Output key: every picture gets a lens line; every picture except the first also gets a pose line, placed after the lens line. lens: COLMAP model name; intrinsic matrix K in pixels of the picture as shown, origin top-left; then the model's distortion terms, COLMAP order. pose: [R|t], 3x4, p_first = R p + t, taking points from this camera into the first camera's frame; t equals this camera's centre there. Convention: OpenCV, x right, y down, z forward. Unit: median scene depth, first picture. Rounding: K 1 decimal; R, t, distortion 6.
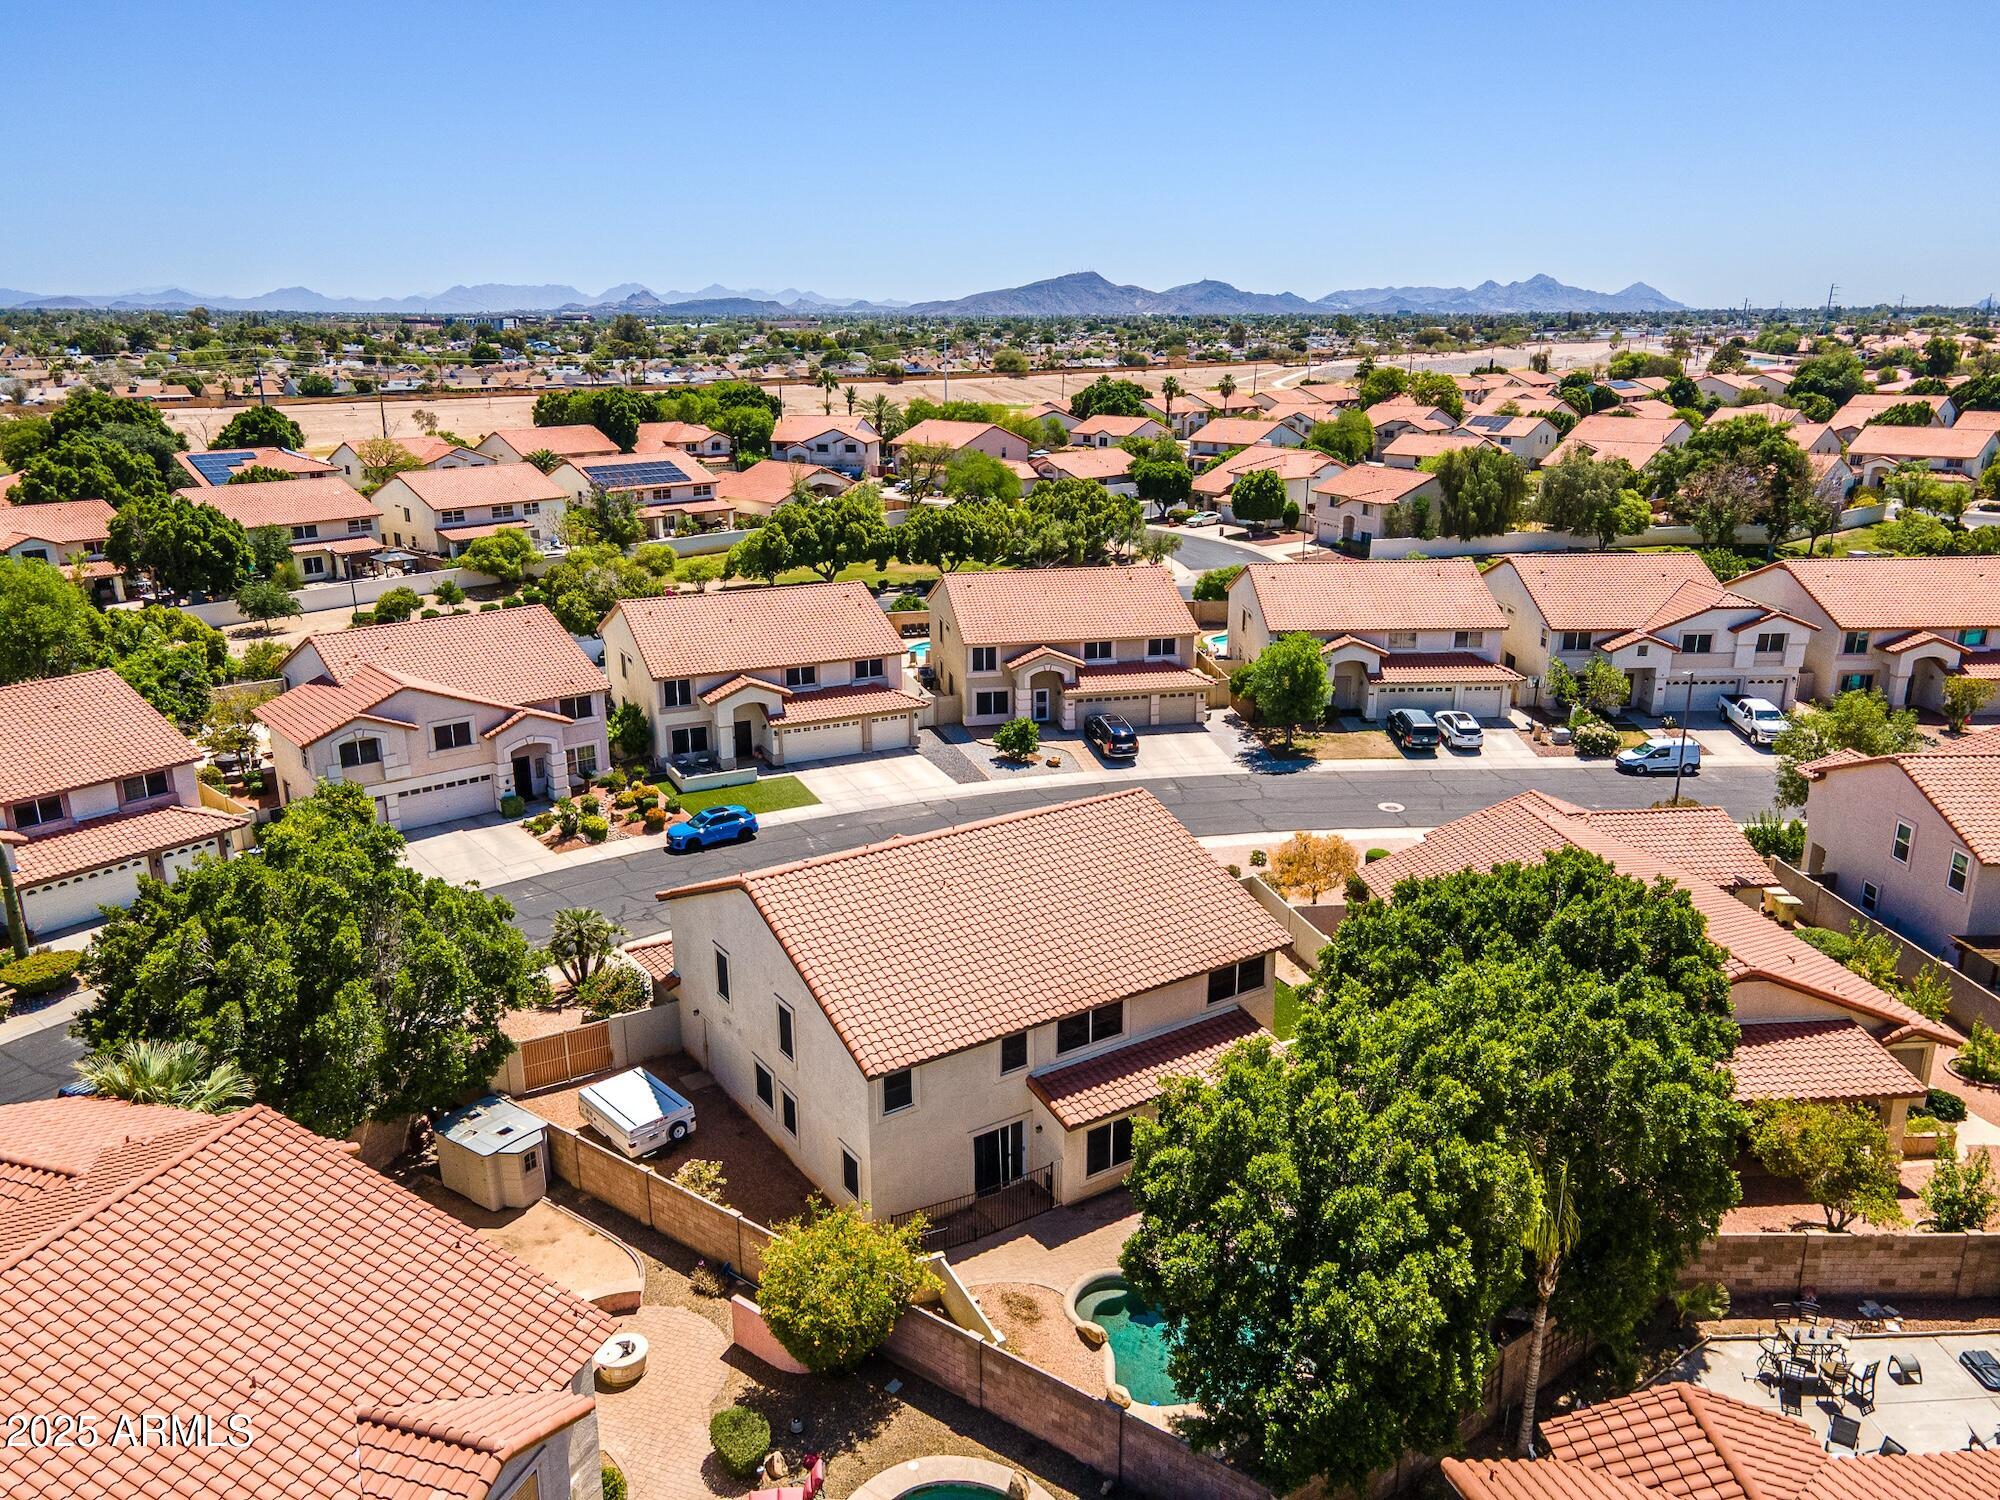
lens RADIAL K [[1463.9, 0, 997.9], [0, 1463.9, 750.4], [0, 0, 1]] dist [0.031852, 0.026970]
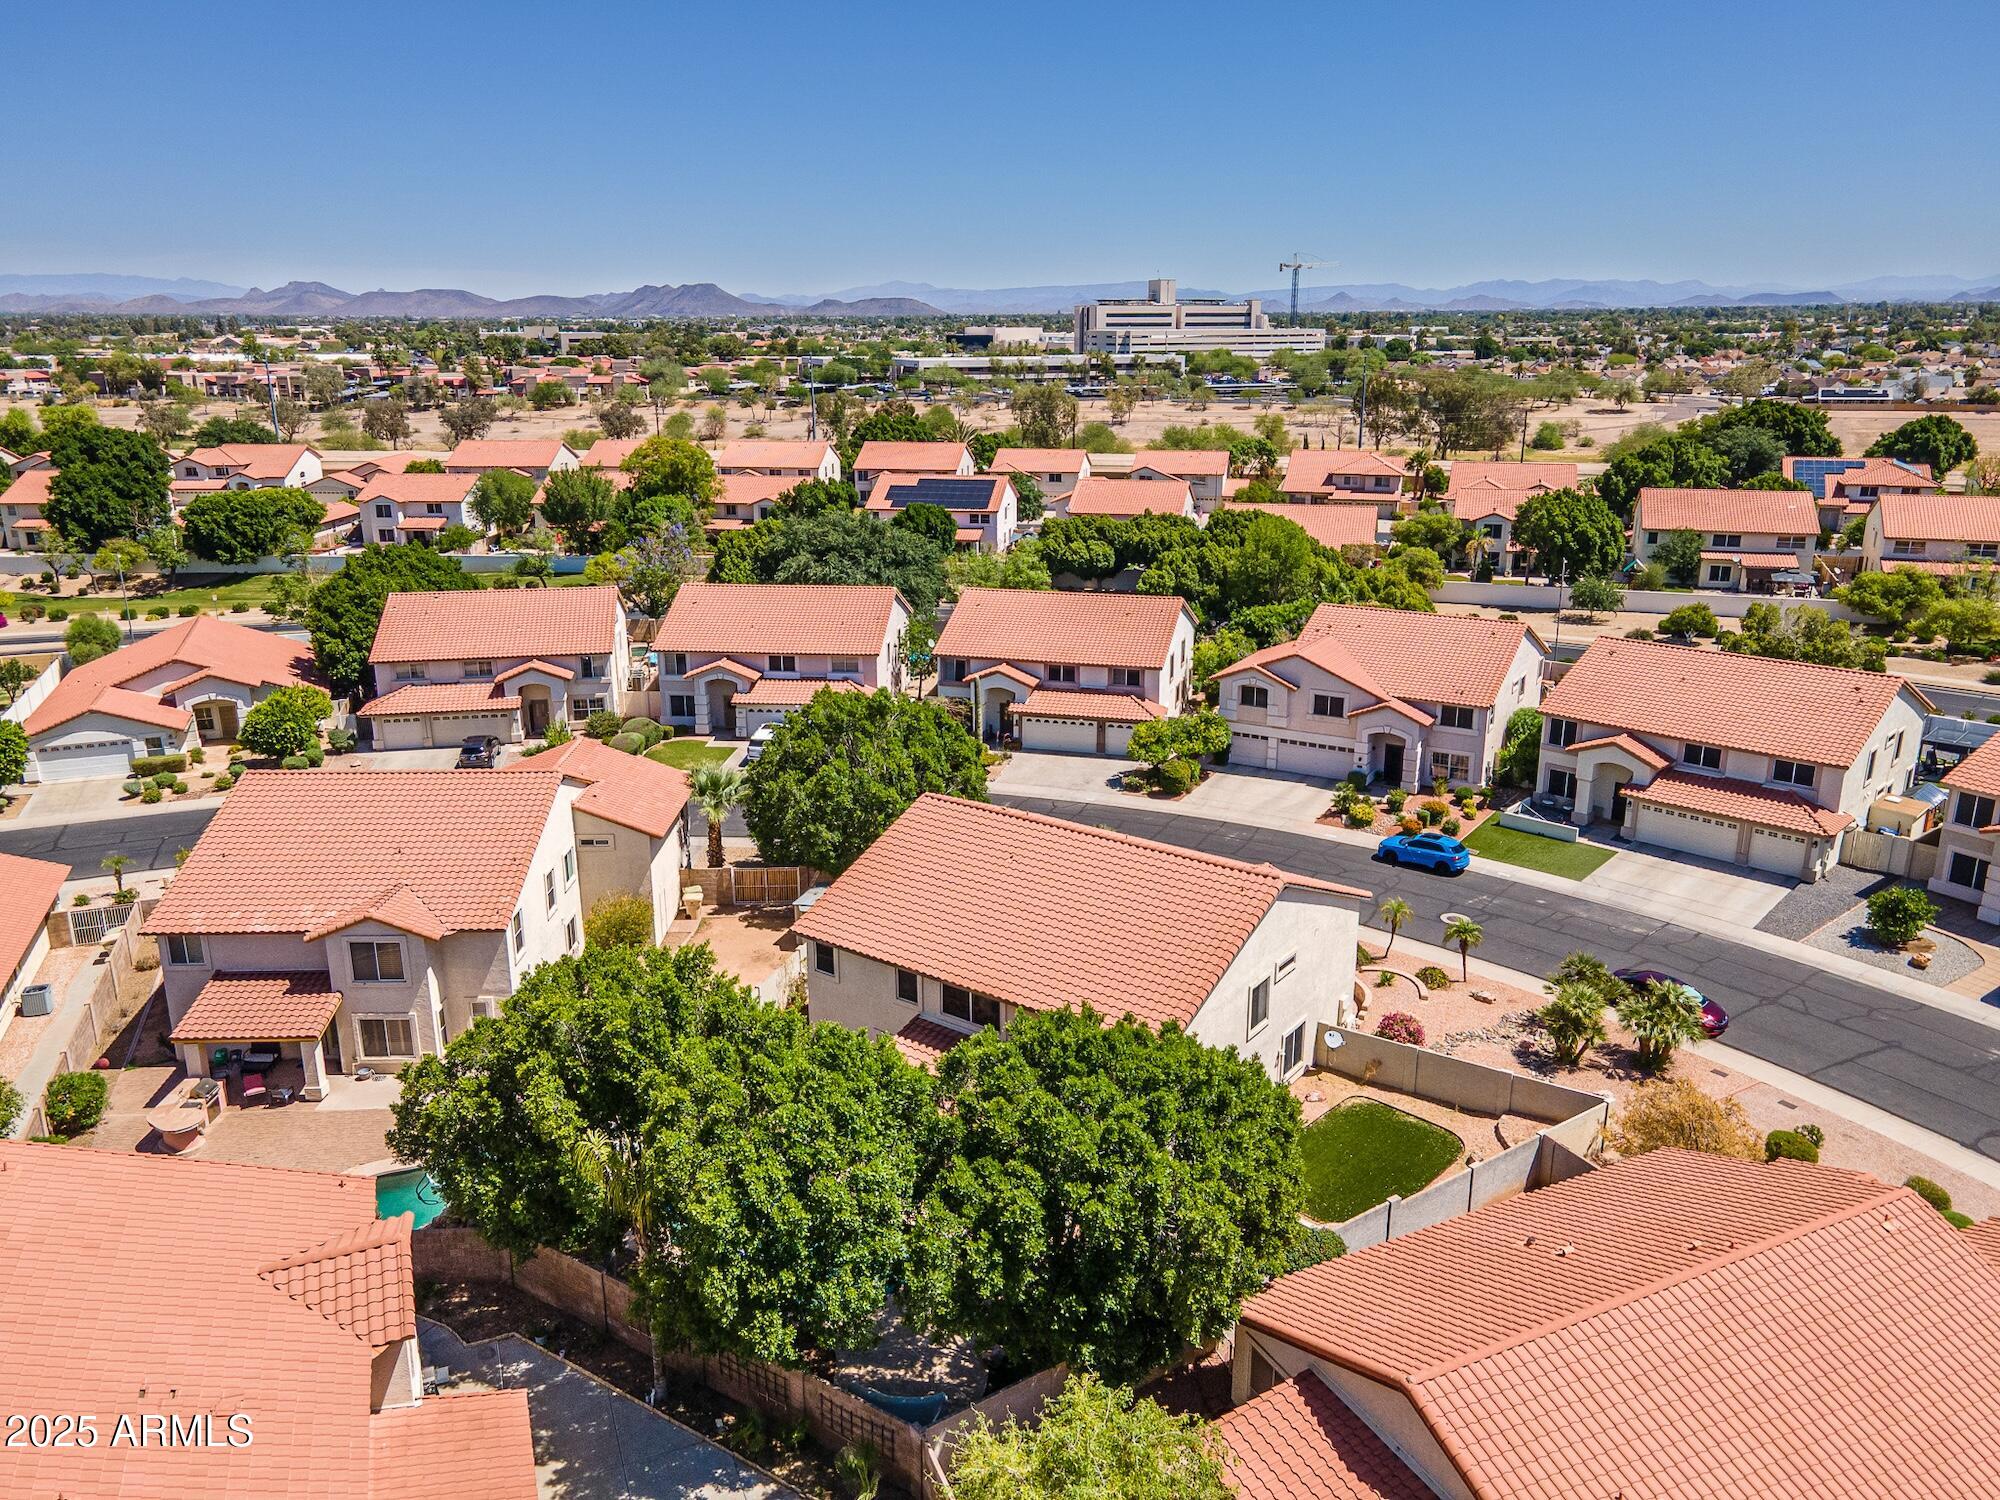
lens RADIAL K [[1463.9, 0, 1003.7], [0, 1463.9, 749.5], [0, 0, 1]] dist [0.031852, 0.026970]
pose [[0.345852, 0.269397, -0.898783, 0.479863], [-0.265825, 0.946782, 0.181494, -0.096990], [0.899846, 0.176149, 0.399059, 0.254405]]
